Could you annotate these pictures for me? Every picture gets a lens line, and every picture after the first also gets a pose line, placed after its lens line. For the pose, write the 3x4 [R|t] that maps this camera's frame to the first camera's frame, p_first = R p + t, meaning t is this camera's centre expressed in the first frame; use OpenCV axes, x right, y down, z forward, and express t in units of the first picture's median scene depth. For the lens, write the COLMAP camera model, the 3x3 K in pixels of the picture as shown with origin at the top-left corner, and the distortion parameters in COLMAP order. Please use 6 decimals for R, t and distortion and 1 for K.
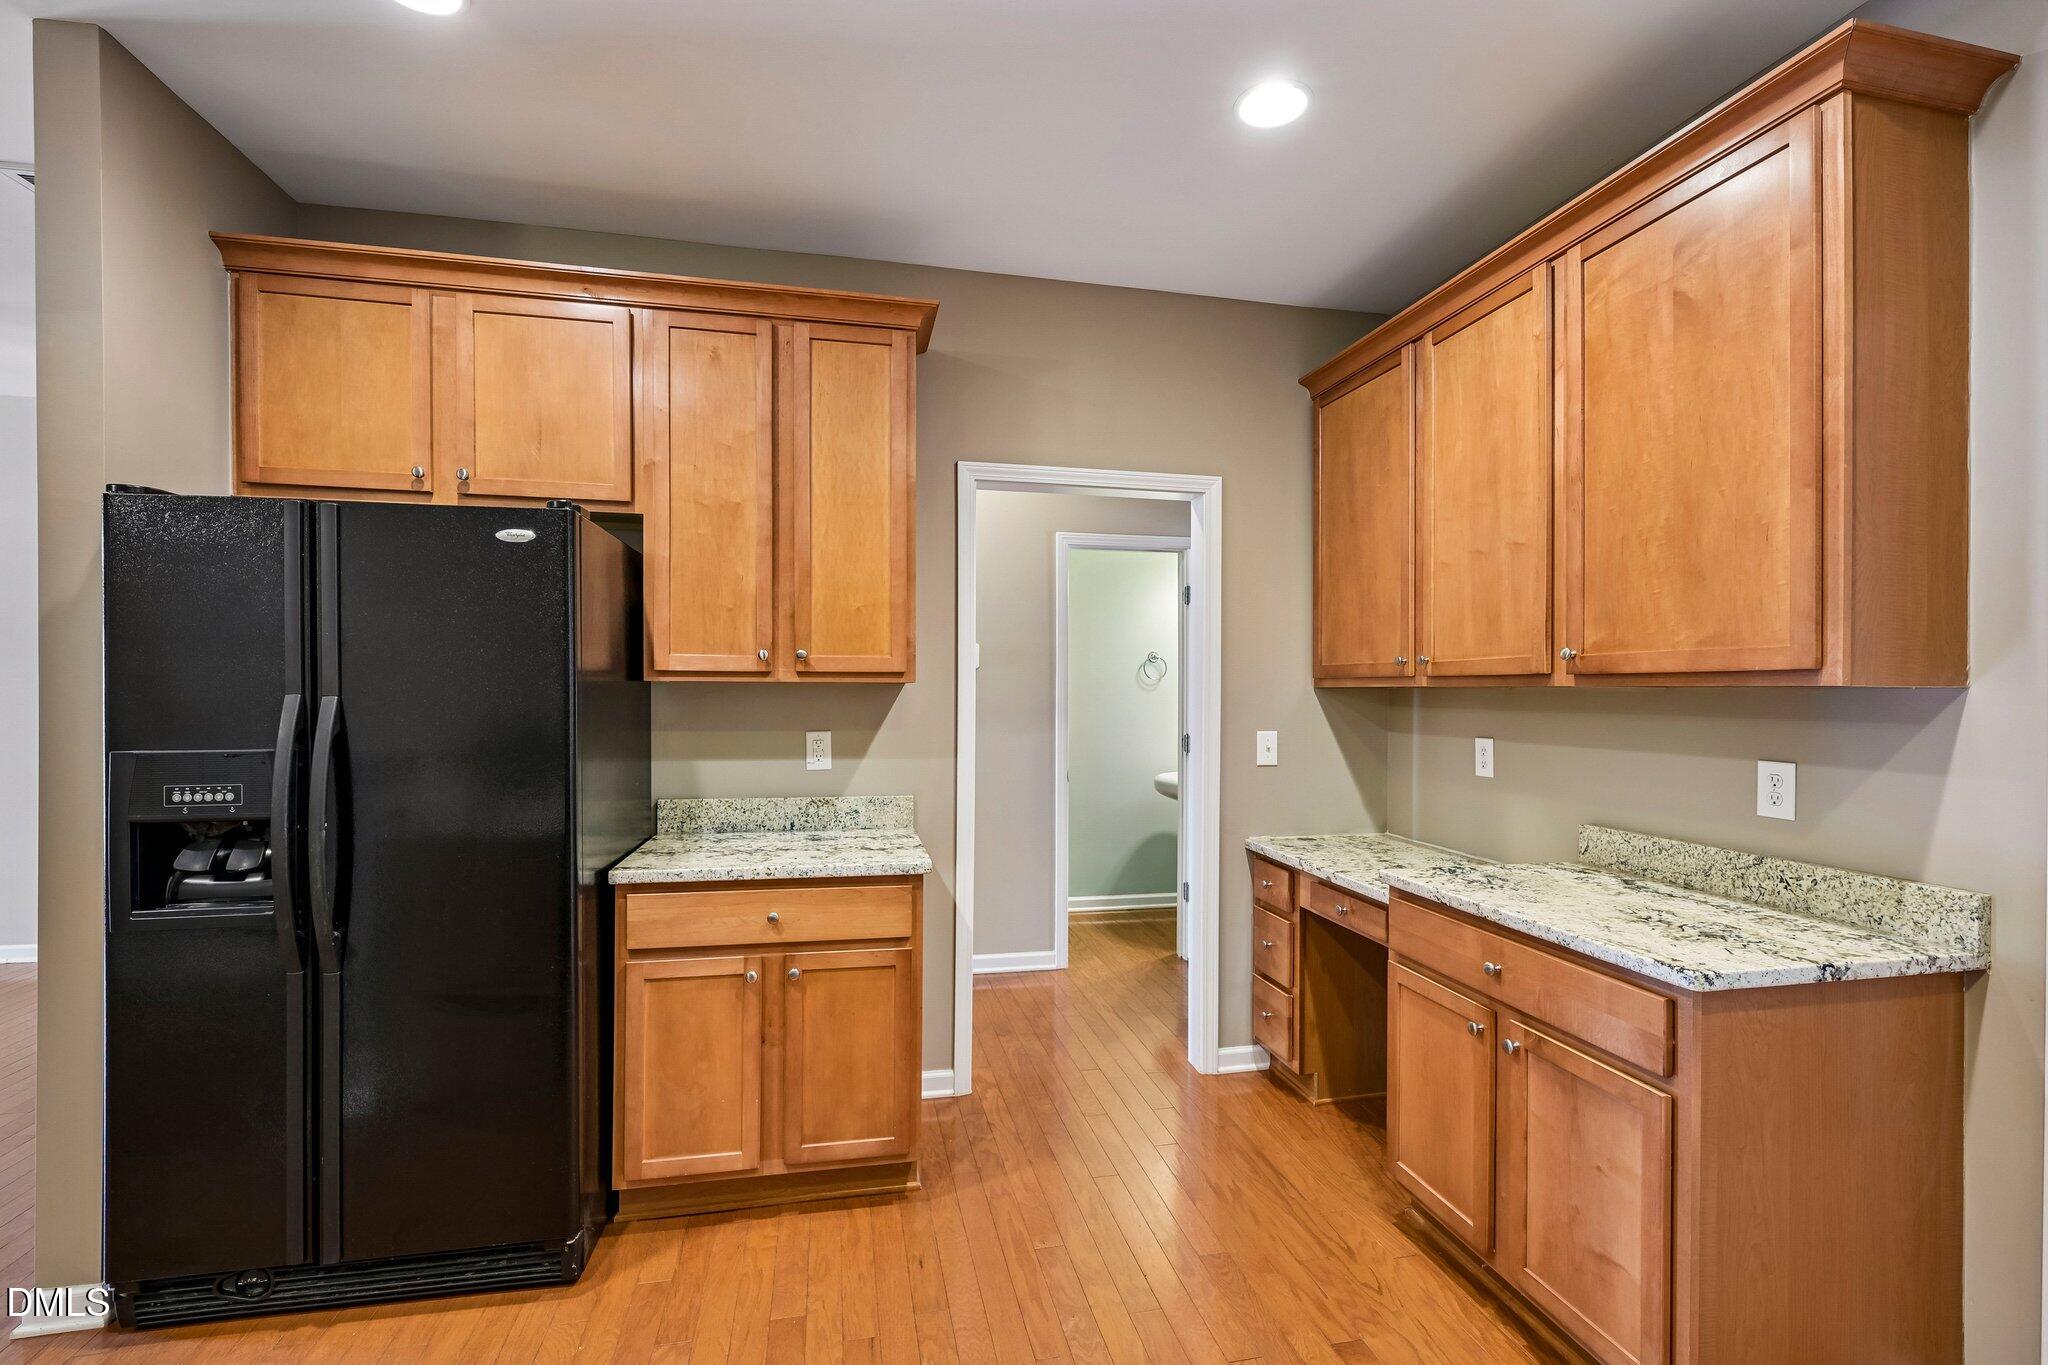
lens RADIAL K [[900.9, 0, 988.8], [0, 900.9, 678.9], [0, 0, 1]] dist [0.005338, -0.000403]
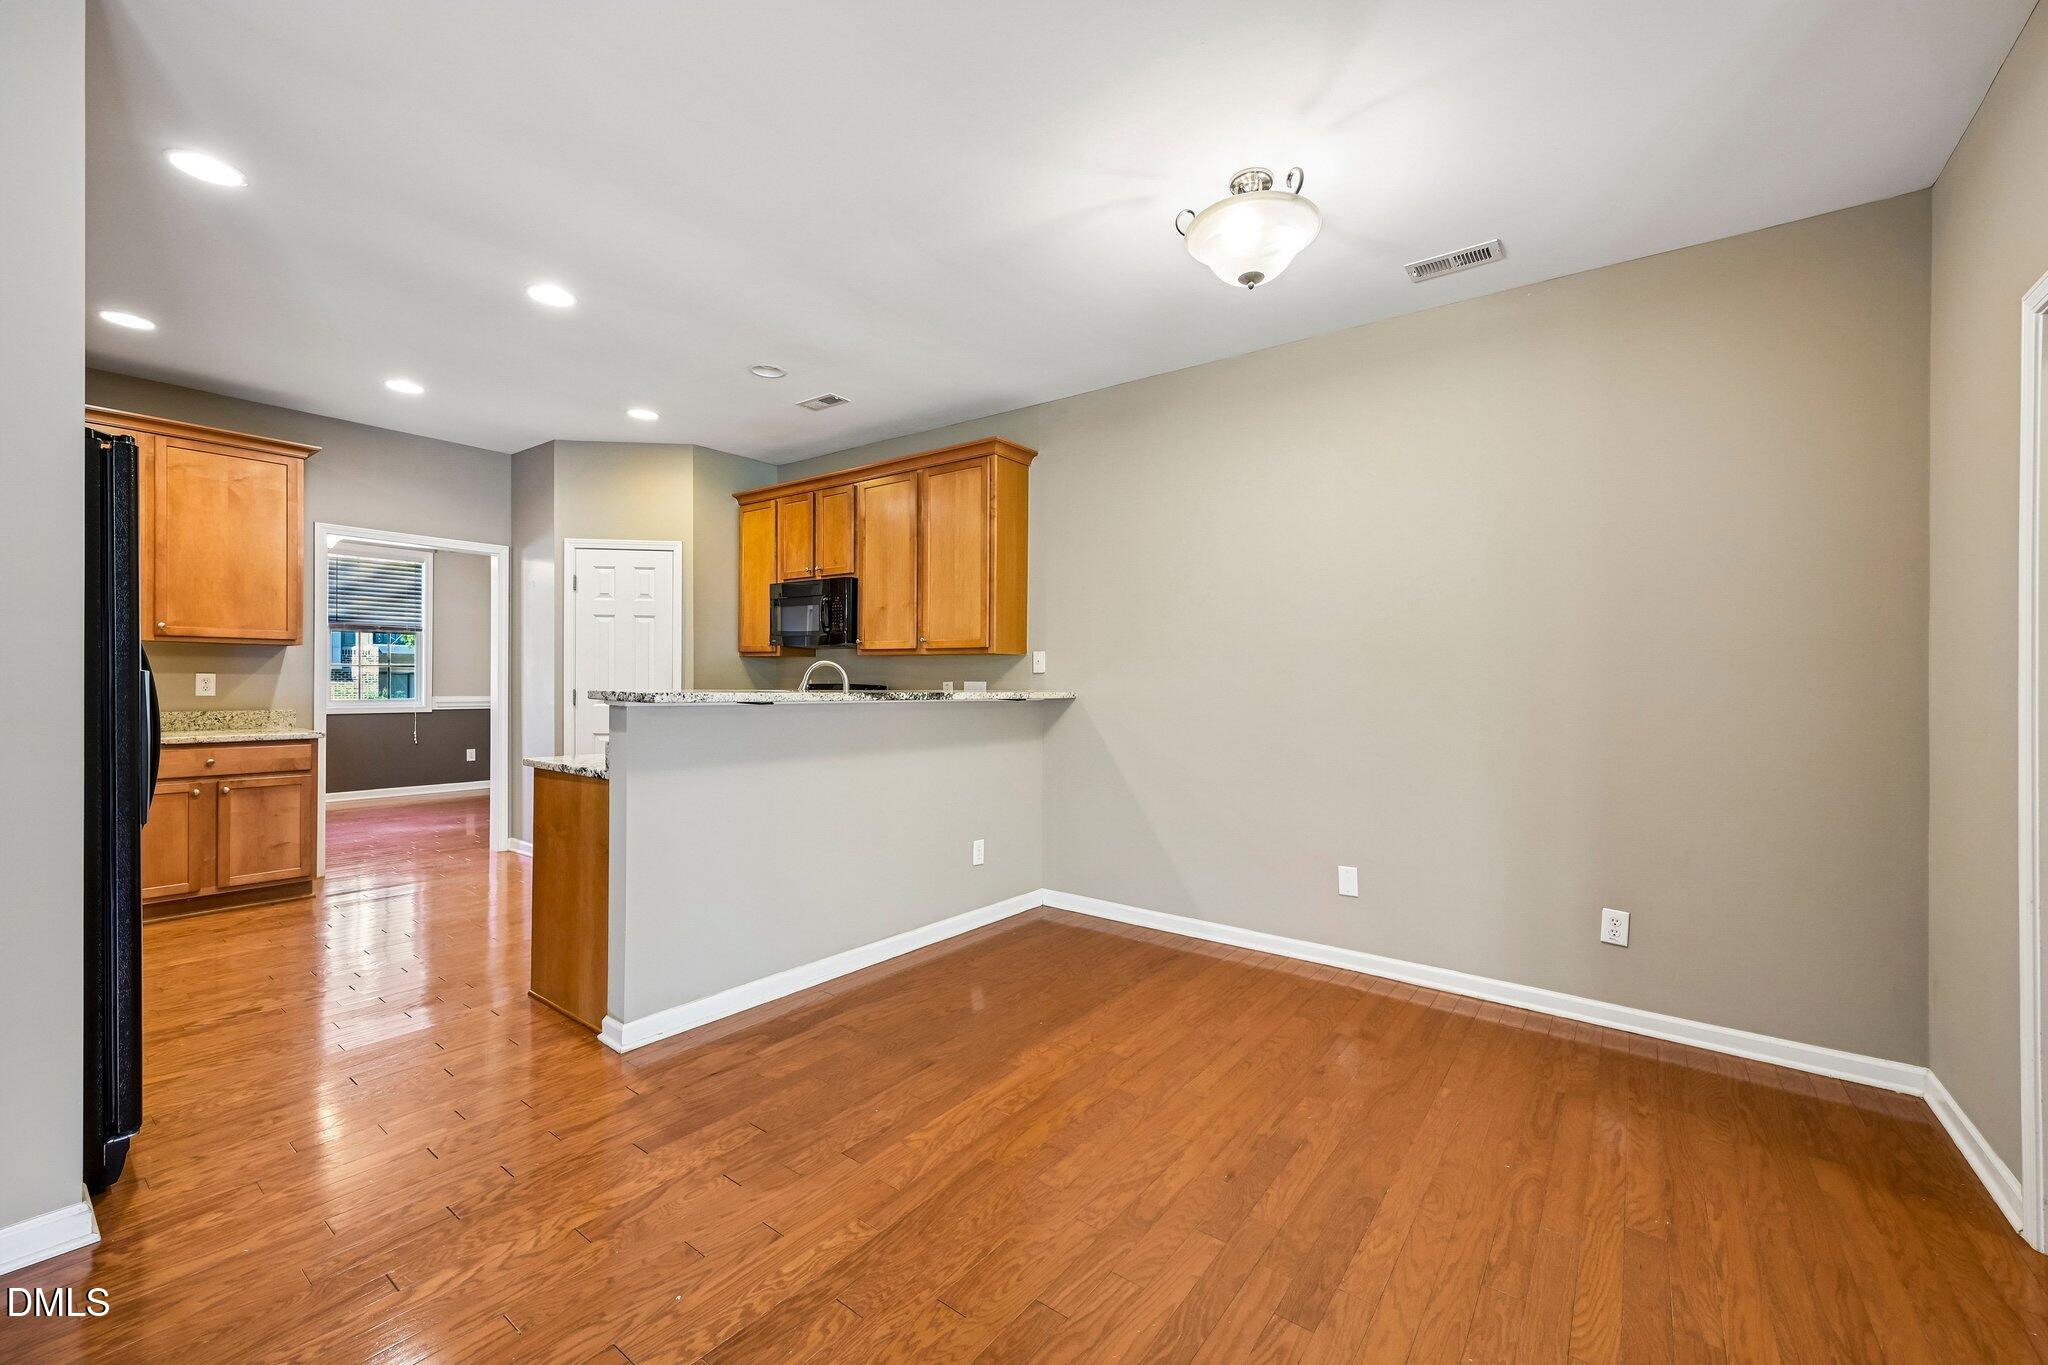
lens RADIAL K [[813.8, 0, 1023.3], [0, 813.8, 688.1], [0, 0, 1]] dist [-0.002279, -0.000136]
pose [[-0.675651, -0.020713, 0.736930, -1.962531], [-0.023554, 0.999701, 0.006504, 0.054032], [-0.736845, -0.012963, -0.675937, 0.713209]]
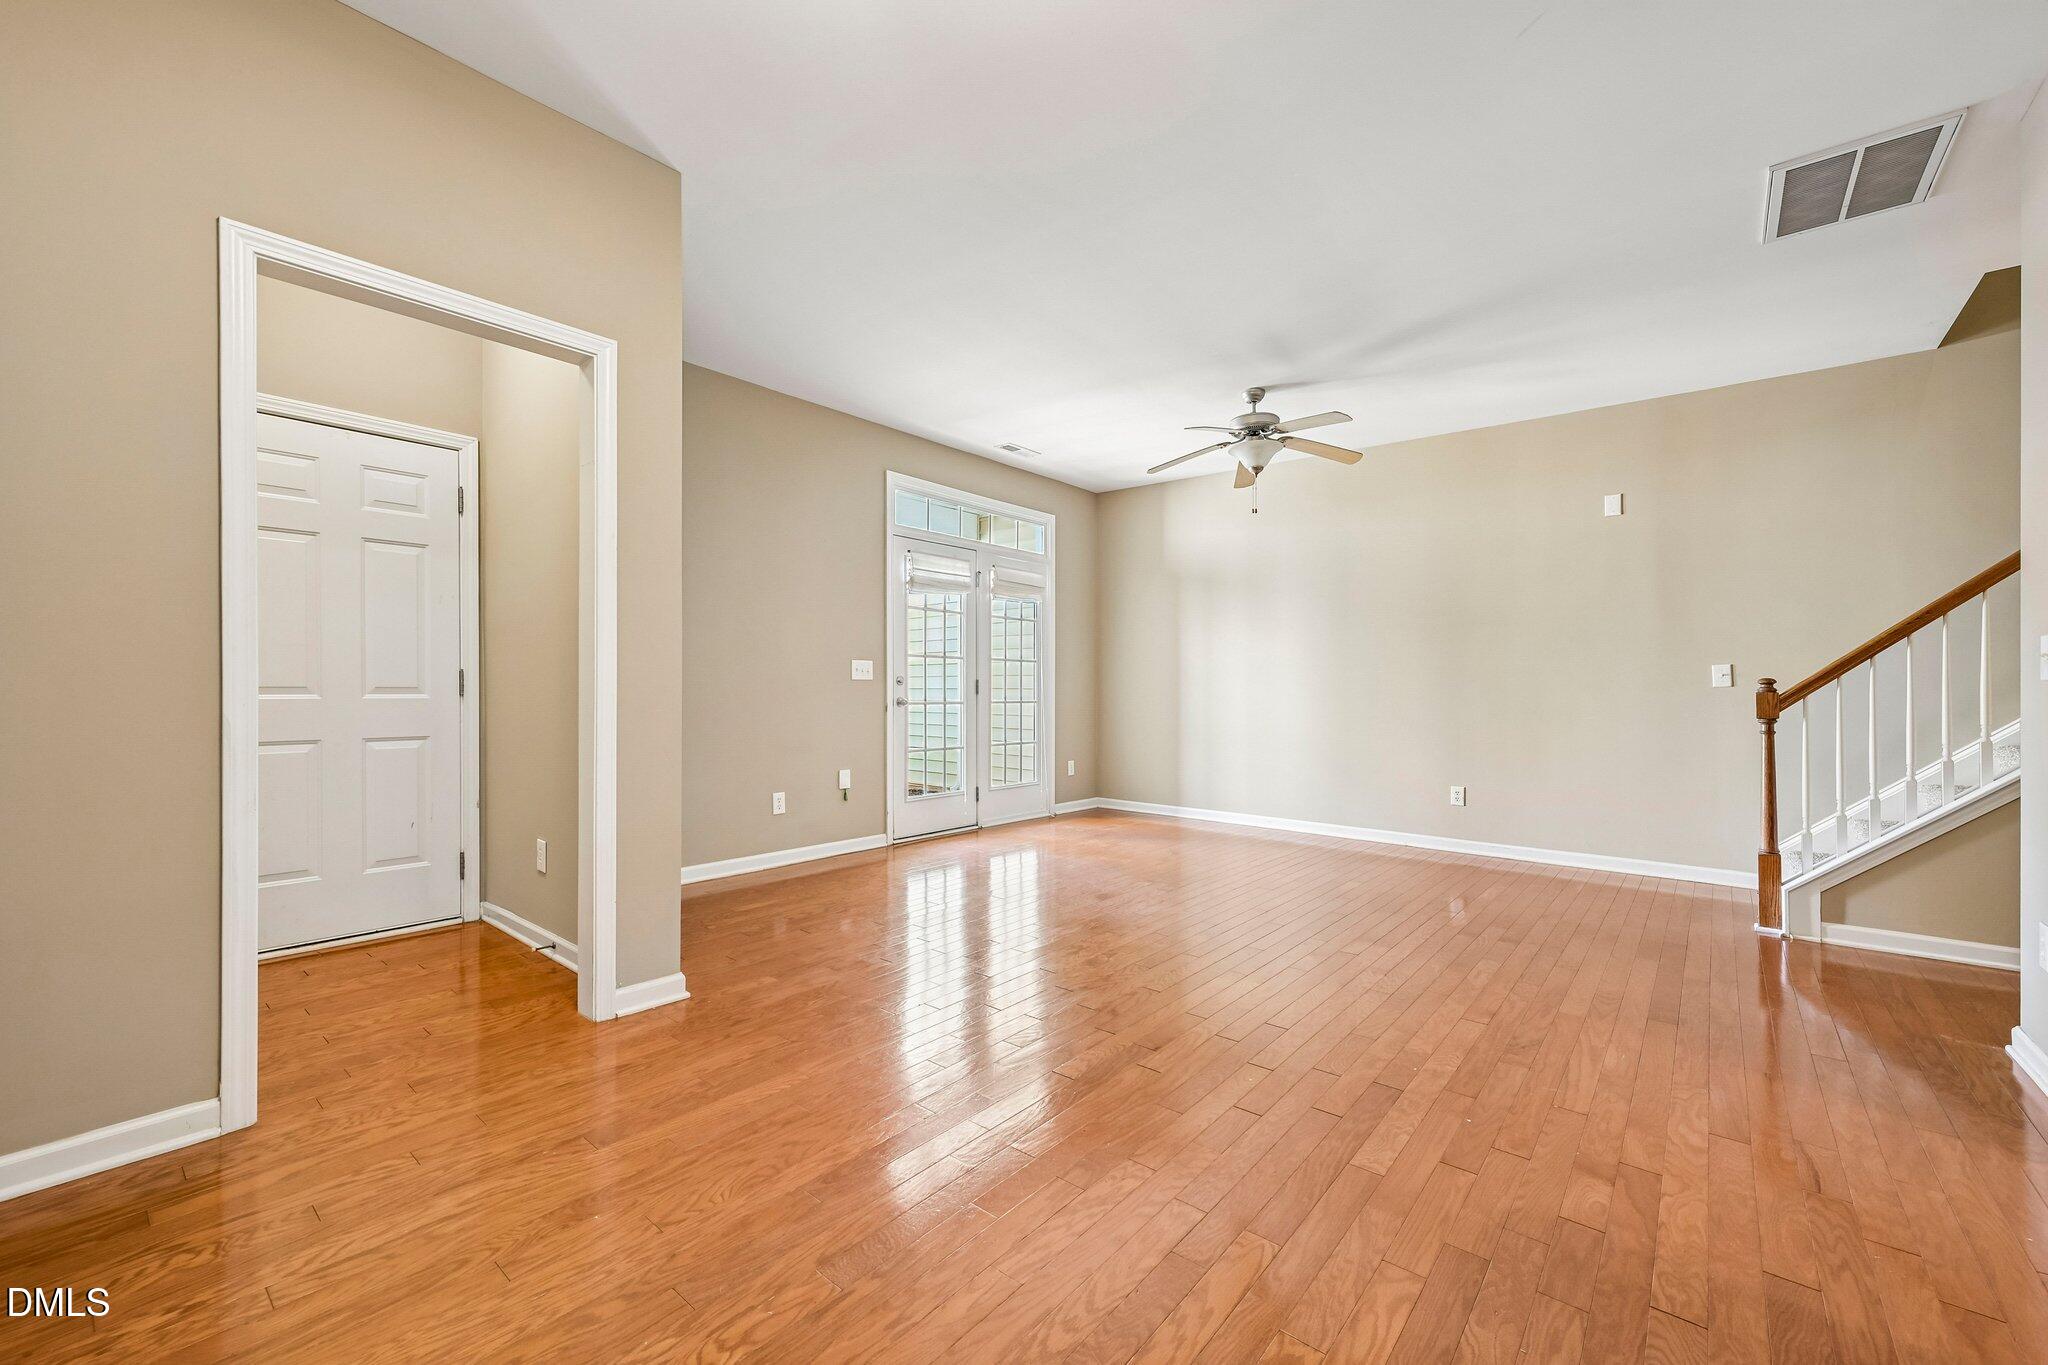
lens RADIAL K [[830.9, 0, 1018.9], [0, 830.9, 672.9], [0, 0, 1]] dist [0.008725, -0.000026]
pose [[0.631218, -0.007842, -0.775566, -0.878584], [-0.001673, 0.999933, -0.011472, 0.121391], [0.775604, 0.008539, 0.631162, -0.481141]]
